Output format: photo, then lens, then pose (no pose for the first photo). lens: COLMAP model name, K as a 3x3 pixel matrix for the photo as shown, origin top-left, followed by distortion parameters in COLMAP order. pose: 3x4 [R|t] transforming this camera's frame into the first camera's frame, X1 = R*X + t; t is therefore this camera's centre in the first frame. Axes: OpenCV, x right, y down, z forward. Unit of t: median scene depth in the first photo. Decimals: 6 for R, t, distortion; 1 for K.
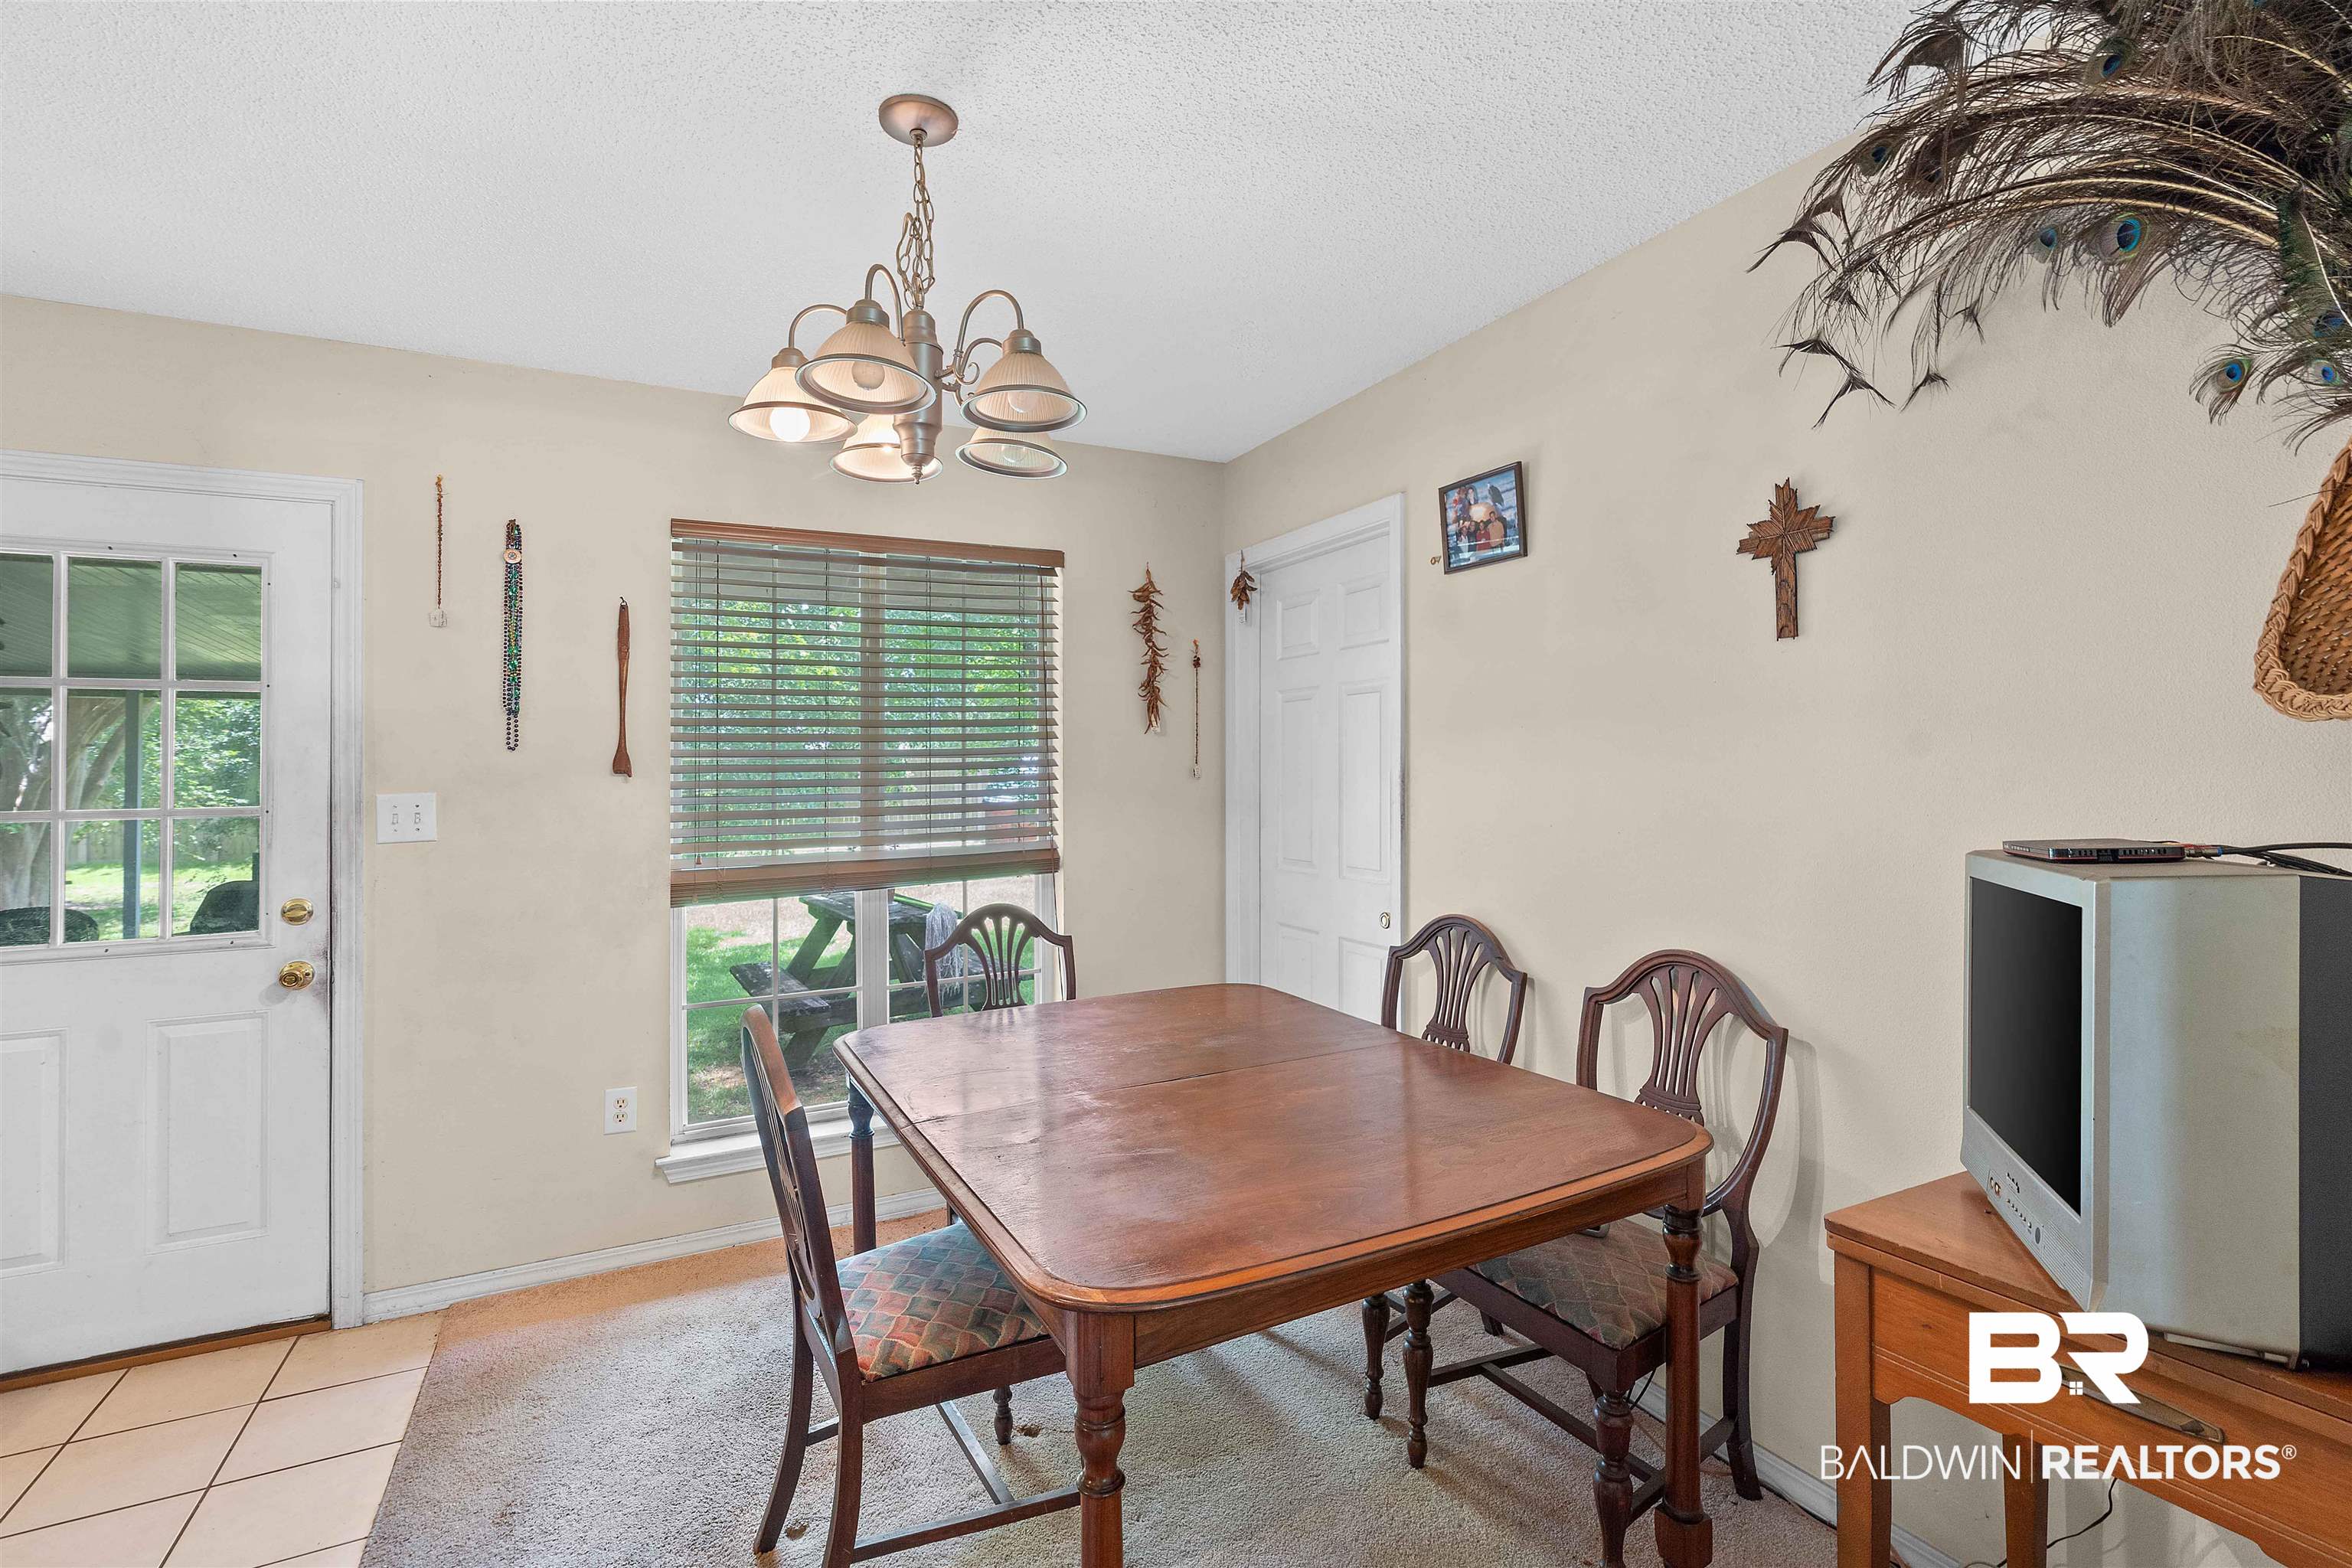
lens RADIAL K [[1090.2, 0, 1165.2], [0, 1090.2, 765.4], [0, 0, 1]] dist [-0.005702, 0.001065]
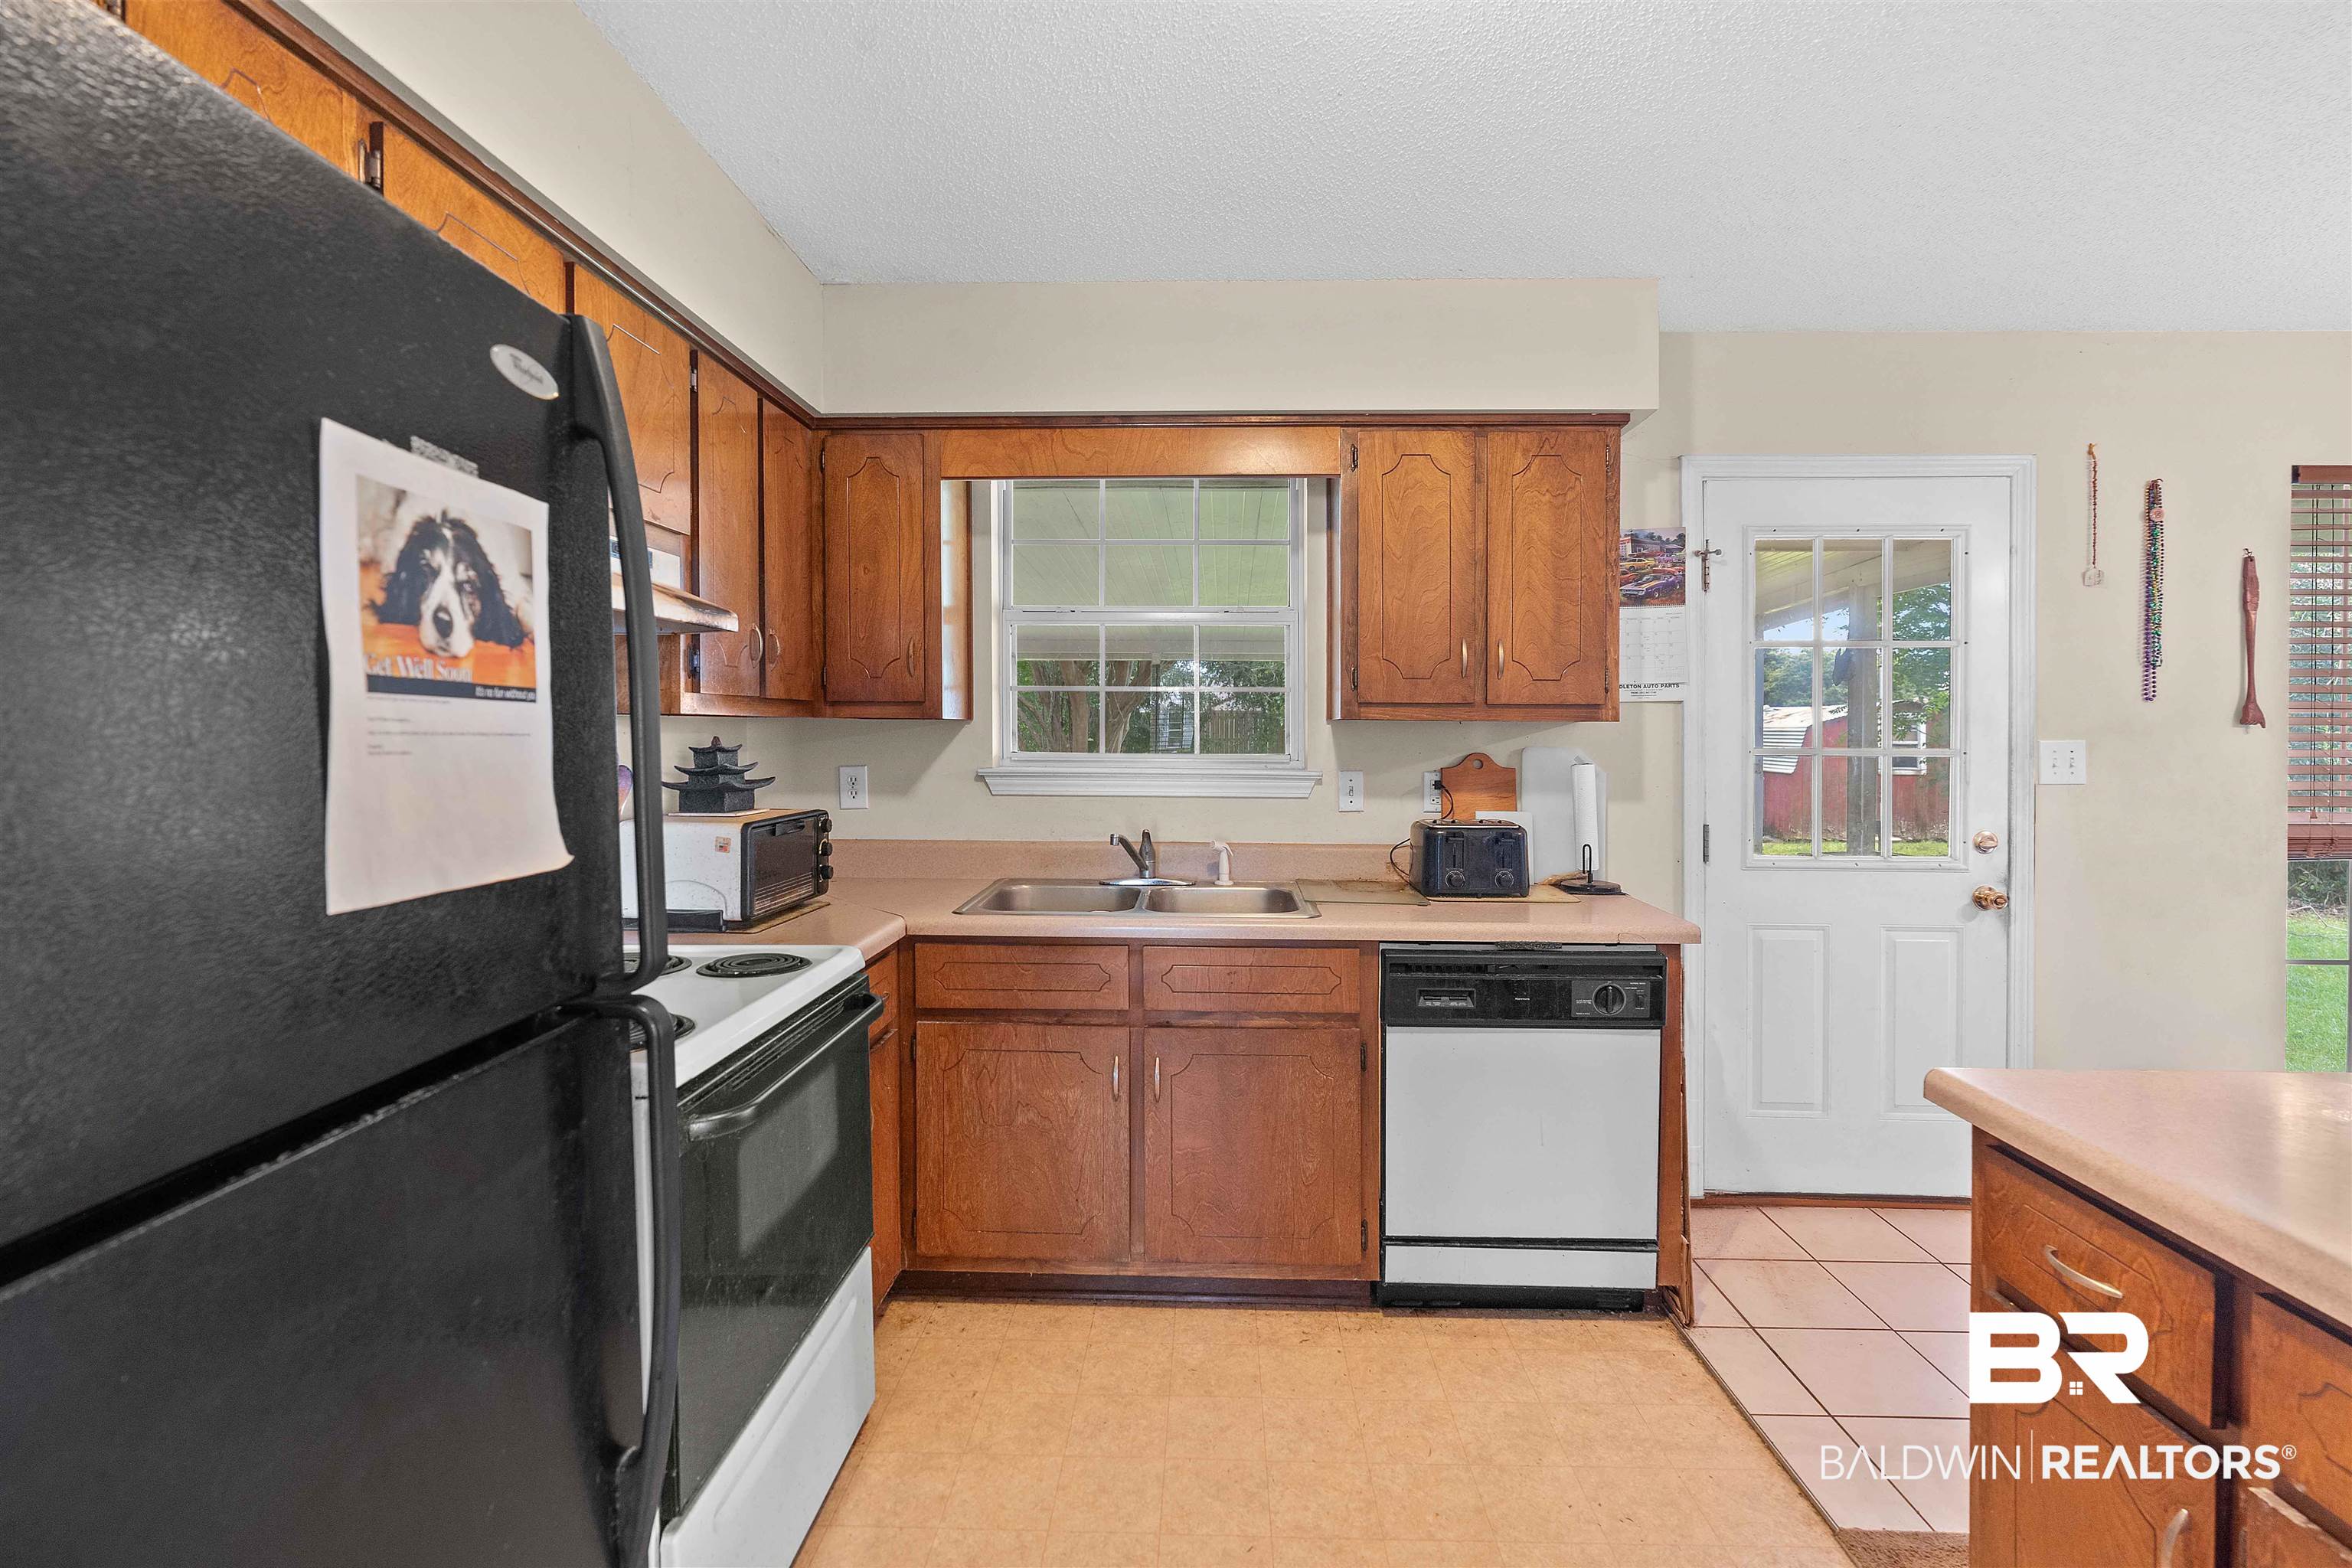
lens RADIAL K [[1090.2, 0, 1169.1], [0, 1090.2, 741.6], [0, 0, 1]] dist [-0.005702, 0.001065]
pose [[0.867520, 0.020313, -0.496988, -0.979579], [-0.011124, 0.999708, 0.021444, 0.014735], [0.497278, -0.013074, 0.867493, -0.411945]]
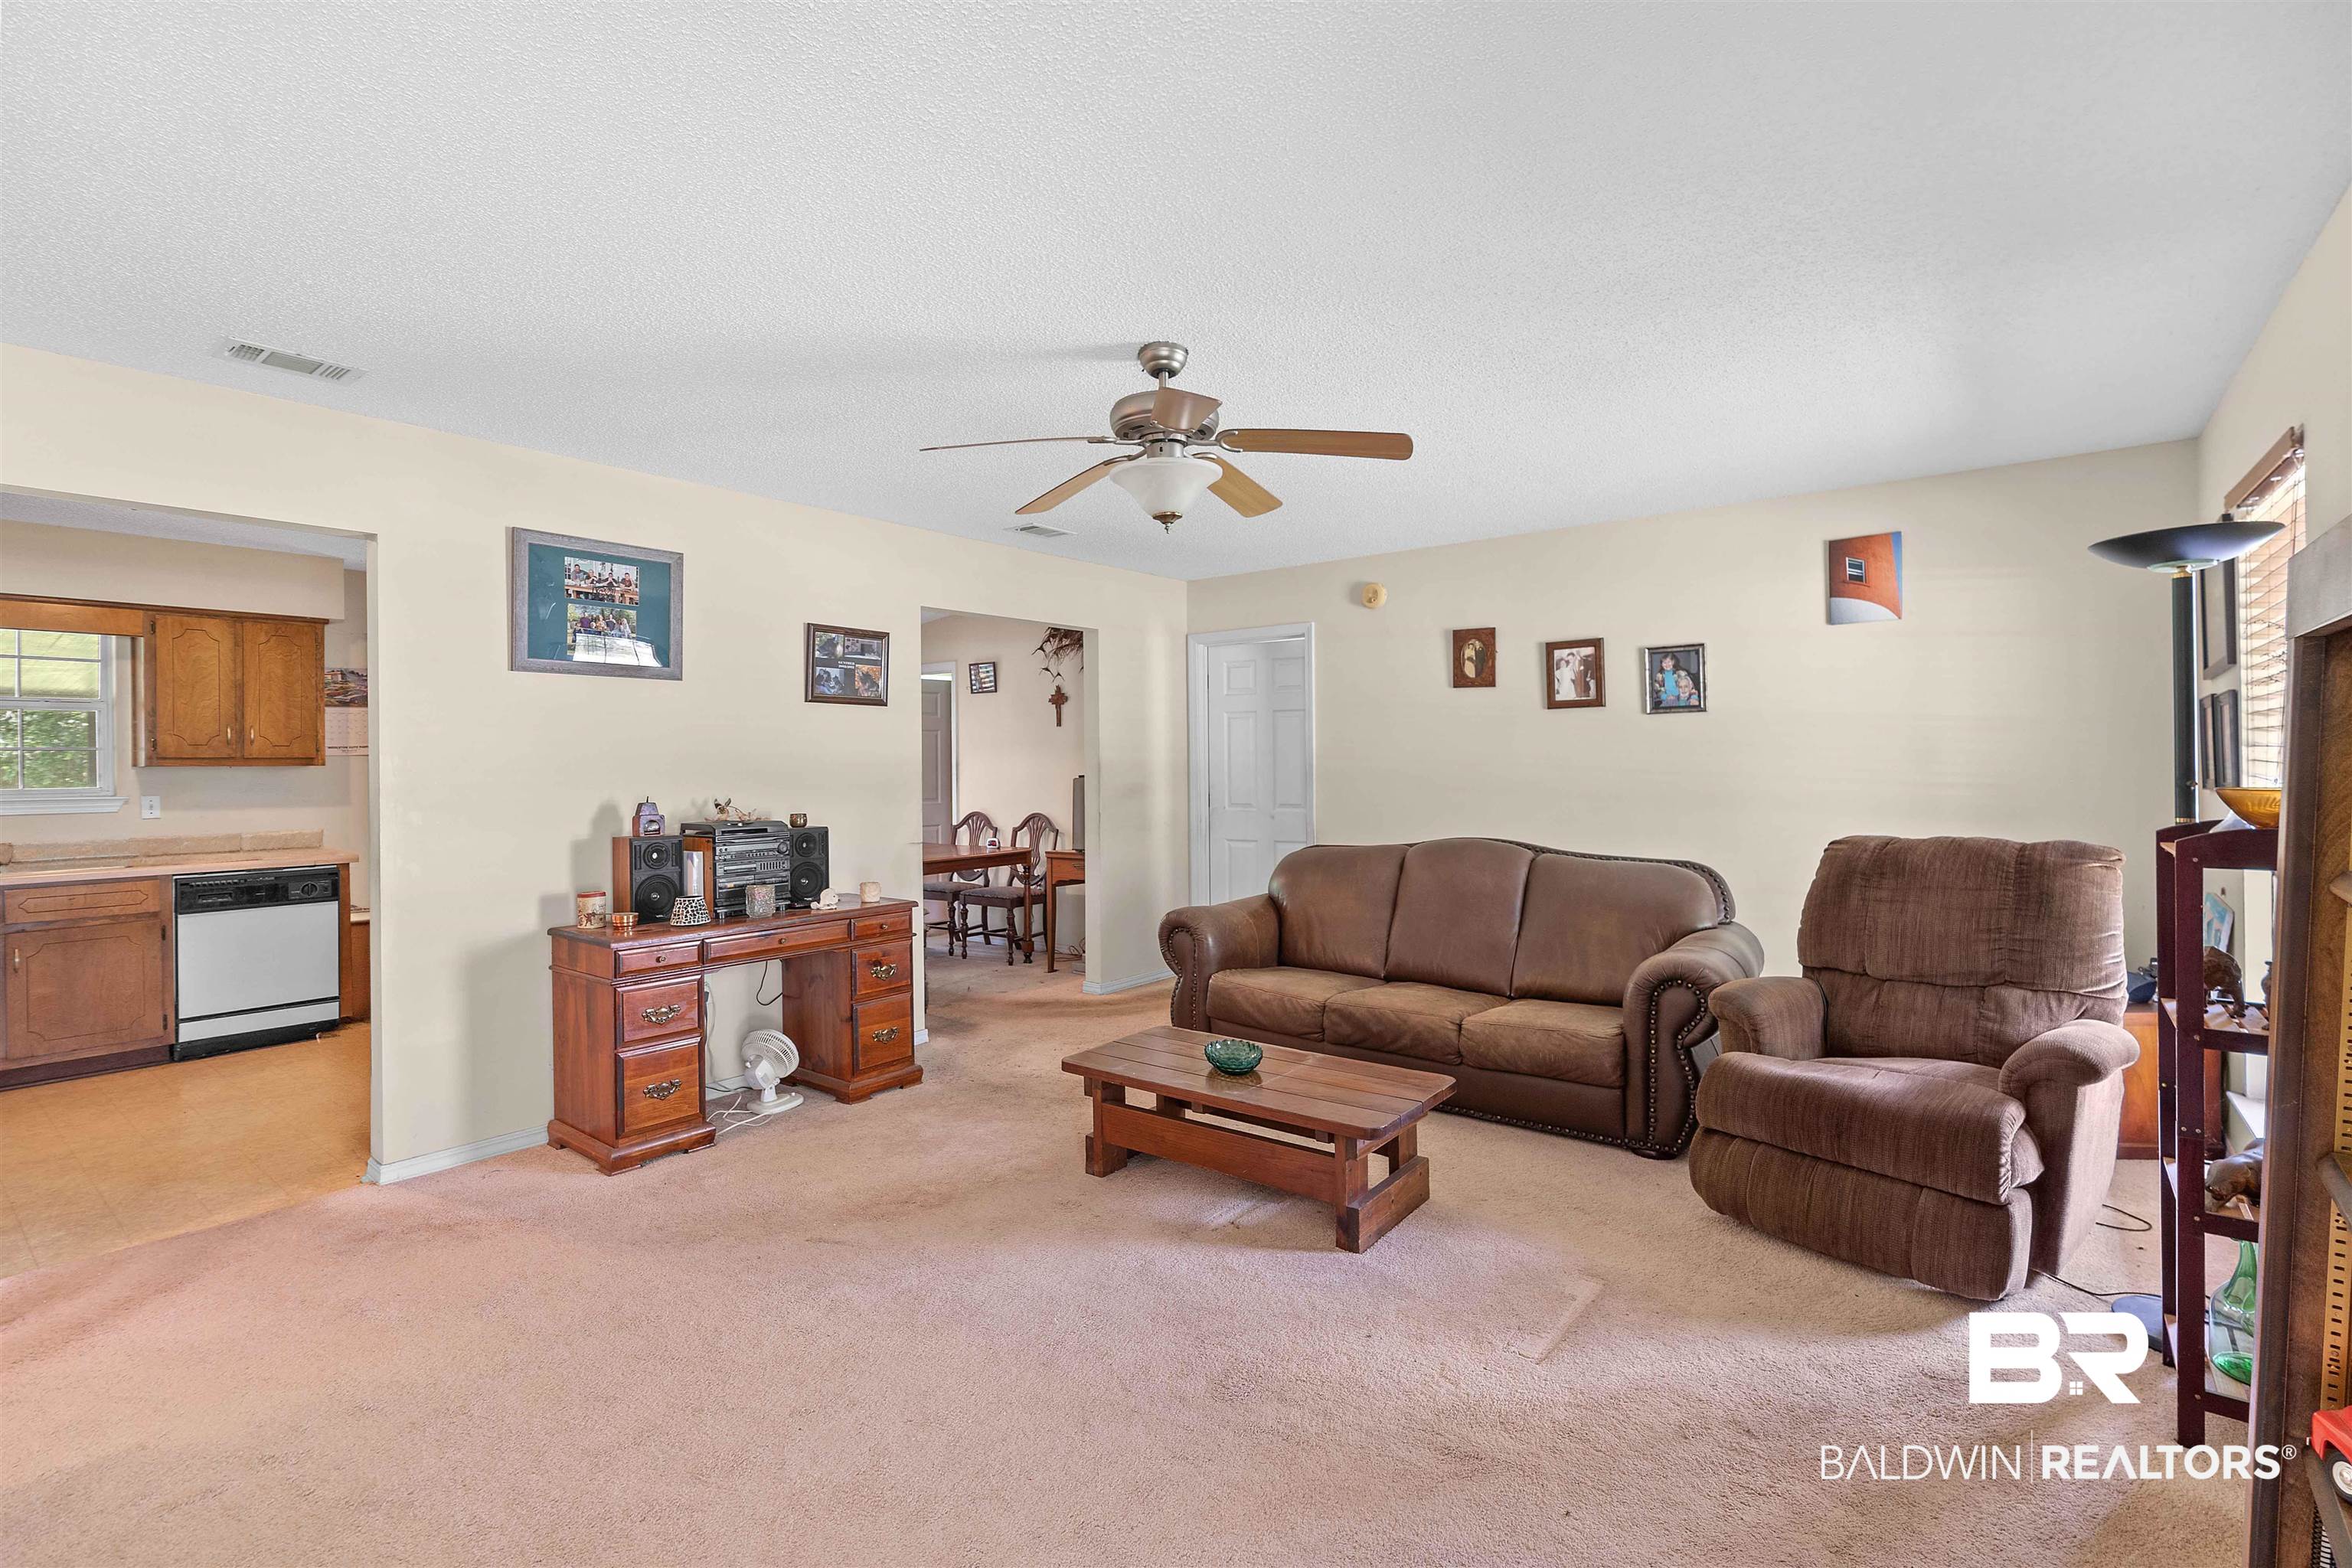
lens RADIAL K [[1090.2, 0, 1174.0], [0, 1090.2, 752.5], [0, 0, 1]] dist [-0.005702, 0.001065]
pose [[0.915134, 0.003639, 0.403134, -0.443719], [0.002837, 0.999876, -0.015464, 0.025183], [-0.403140, 0.015295, 0.915011, -1.974672]]
